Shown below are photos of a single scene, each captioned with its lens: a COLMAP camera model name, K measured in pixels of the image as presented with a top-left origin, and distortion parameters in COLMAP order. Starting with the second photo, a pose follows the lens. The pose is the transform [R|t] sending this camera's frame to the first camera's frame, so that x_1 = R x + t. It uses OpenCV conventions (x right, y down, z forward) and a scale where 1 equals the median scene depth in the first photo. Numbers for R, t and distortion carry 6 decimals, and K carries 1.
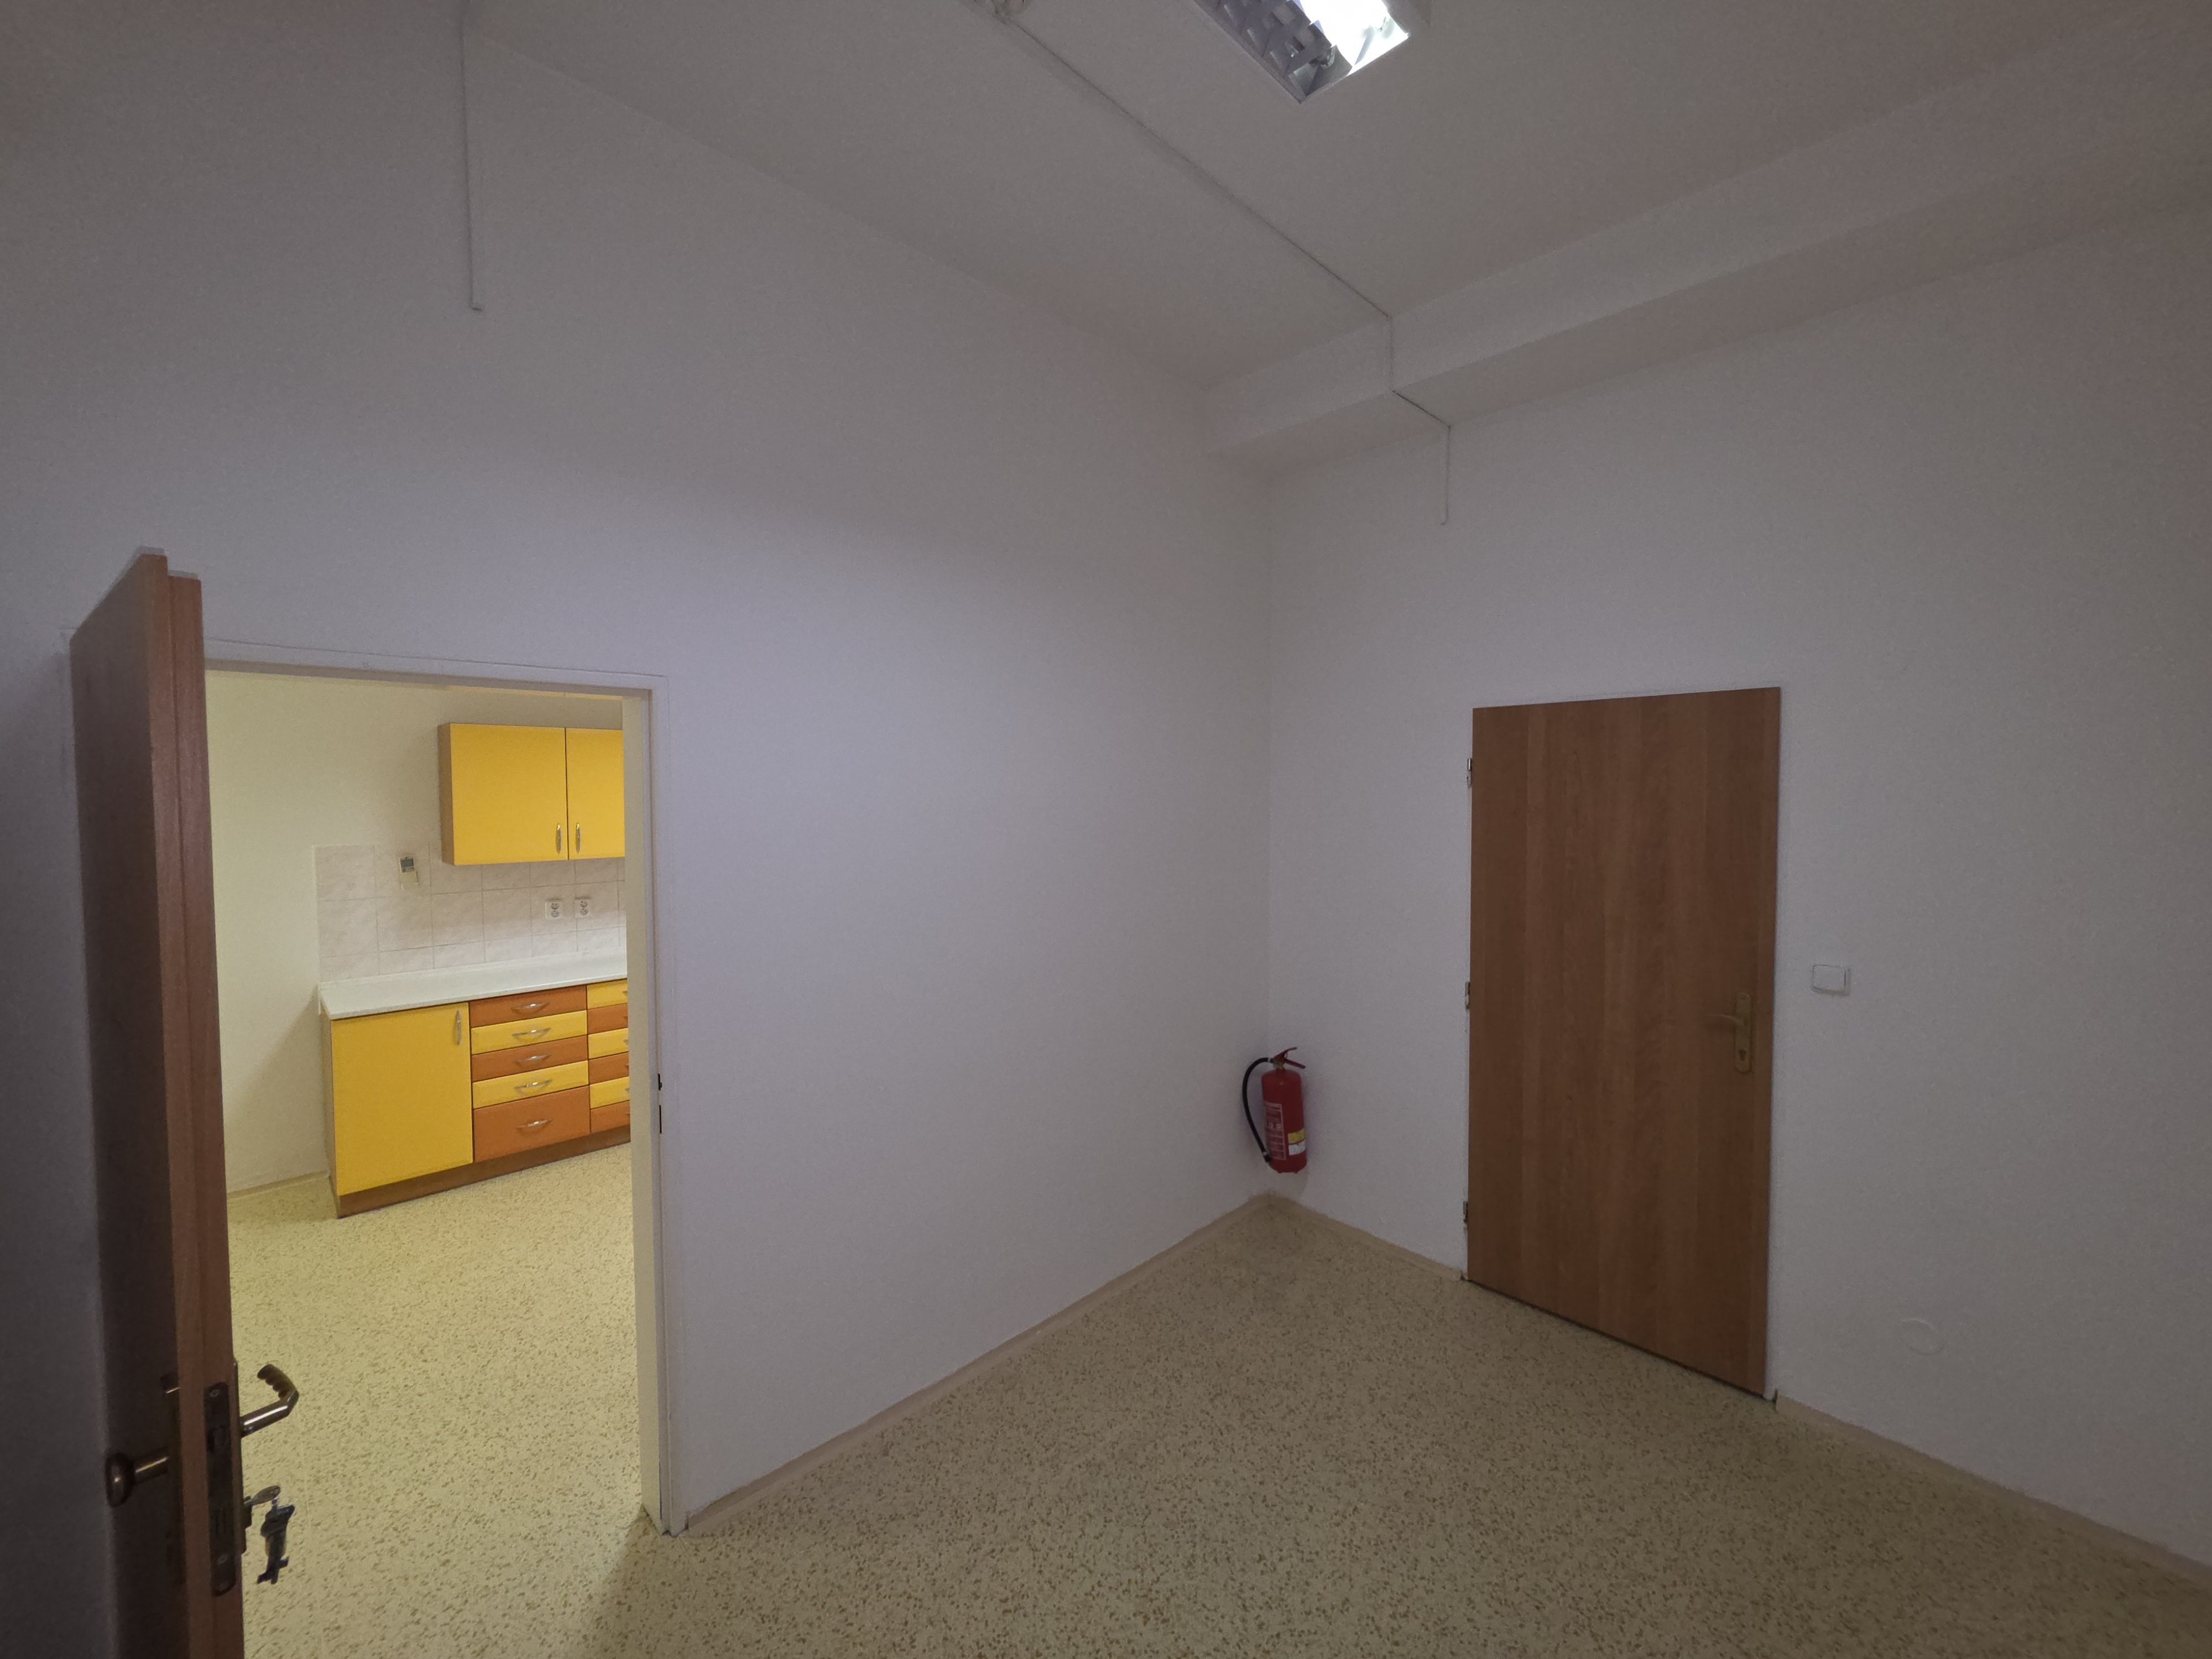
lens RADIAL K [[893.9, 0, 1106.0], [0, 893.9, 829.5], [0, 0, 1]] dist [-0.001673, -0.000582]
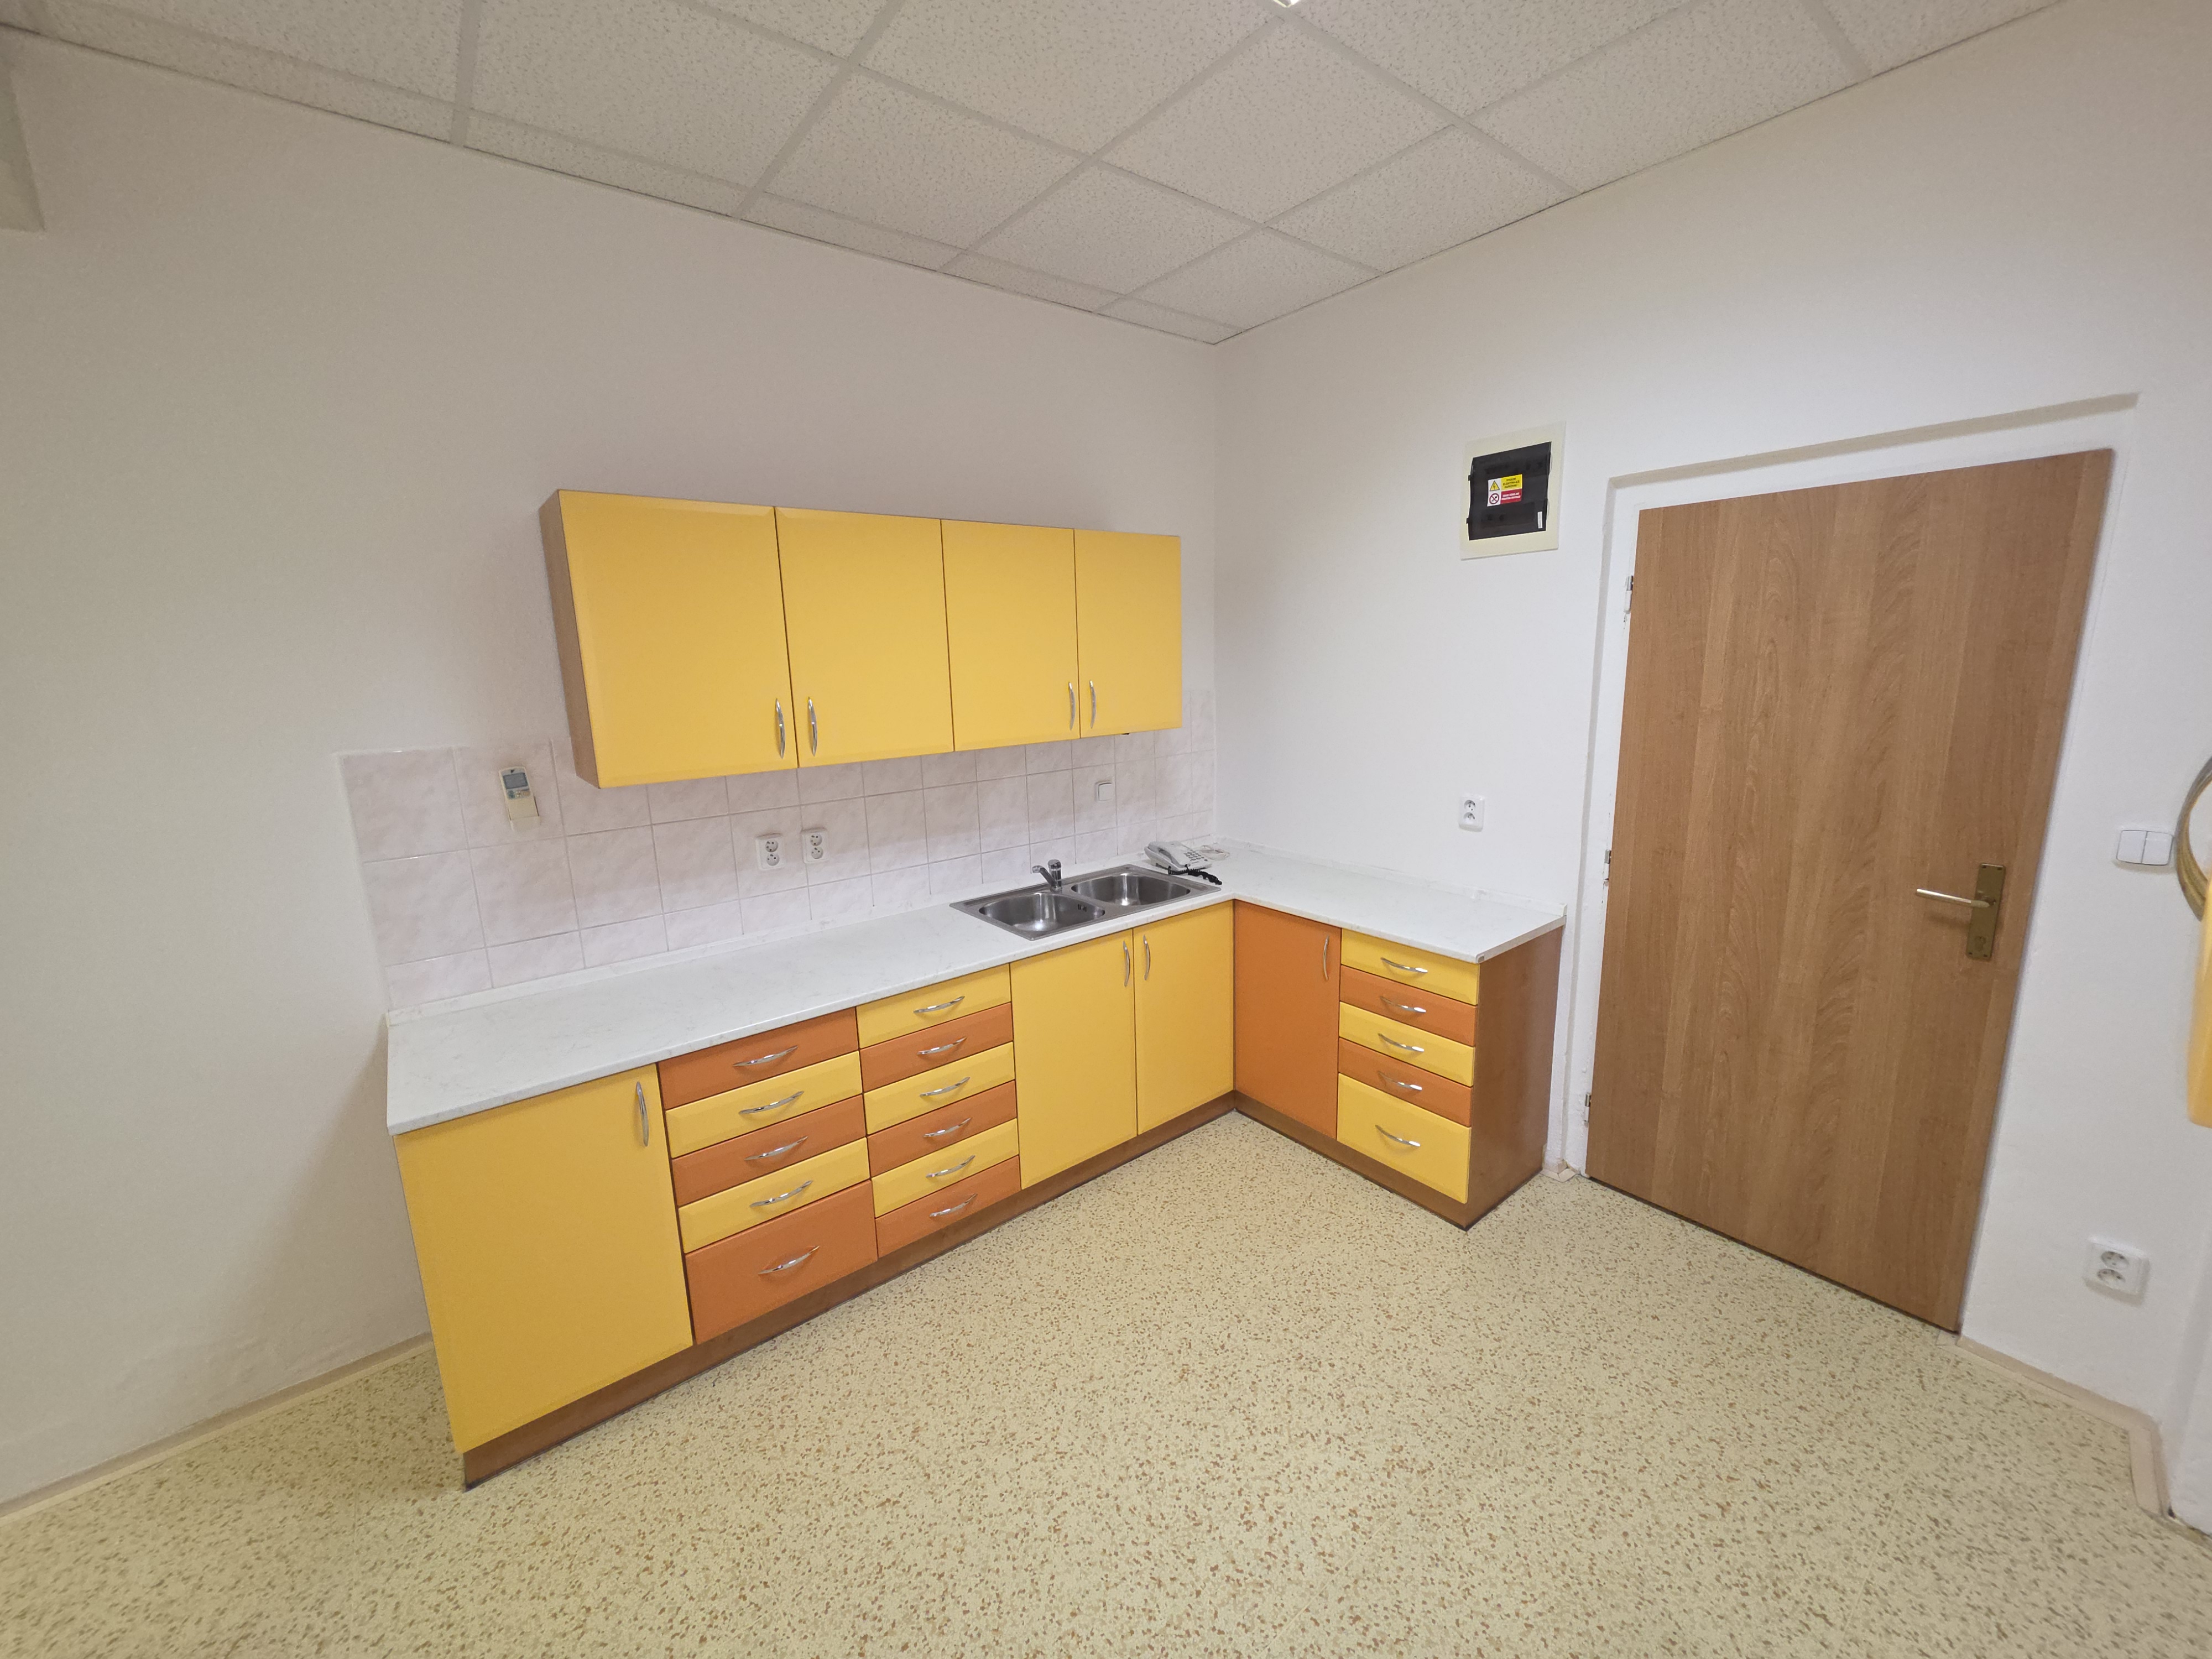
lens RADIAL K [[893.9, 0, 1106.0], [0, 893.9, 829.5], [0, 0, 1]] dist [-0.001673, -0.000582]
pose [[0.993864, -0.000753, -0.110603, -0.389178], [0.018173, 0.987498, 0.156578, -0.010740], [0.109102, -0.157627, 0.981453, 0.531187]]
